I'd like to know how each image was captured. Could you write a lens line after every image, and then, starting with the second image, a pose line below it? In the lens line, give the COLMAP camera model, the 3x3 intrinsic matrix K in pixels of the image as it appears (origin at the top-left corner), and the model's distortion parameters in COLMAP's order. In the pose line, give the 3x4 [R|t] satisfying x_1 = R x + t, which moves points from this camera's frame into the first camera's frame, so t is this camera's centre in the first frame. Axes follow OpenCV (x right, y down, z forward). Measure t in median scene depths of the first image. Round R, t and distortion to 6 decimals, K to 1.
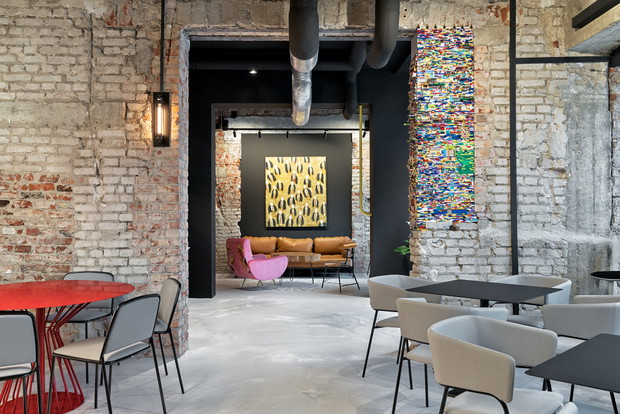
lens RADIAL K [[571.4, 0, 310.9], [0, 571.4, 207.2], [0, 0, 1]] dist [0.014102, 0.000000]
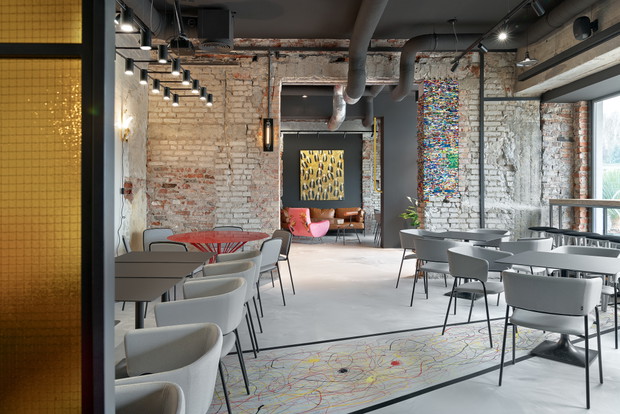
lens RADIAL K [[464.5, 0, 299.4], [0, 464.5, 191.2], [0, 0, 1]] dist [-0.013805, 0.014932]
pose [[0.999863, 0.001288, -0.016491, -0.148963], [-0.001050, 0.999895, 0.014435, -0.010716], [0.016508, -0.014415, 0.999760, -0.340631]]
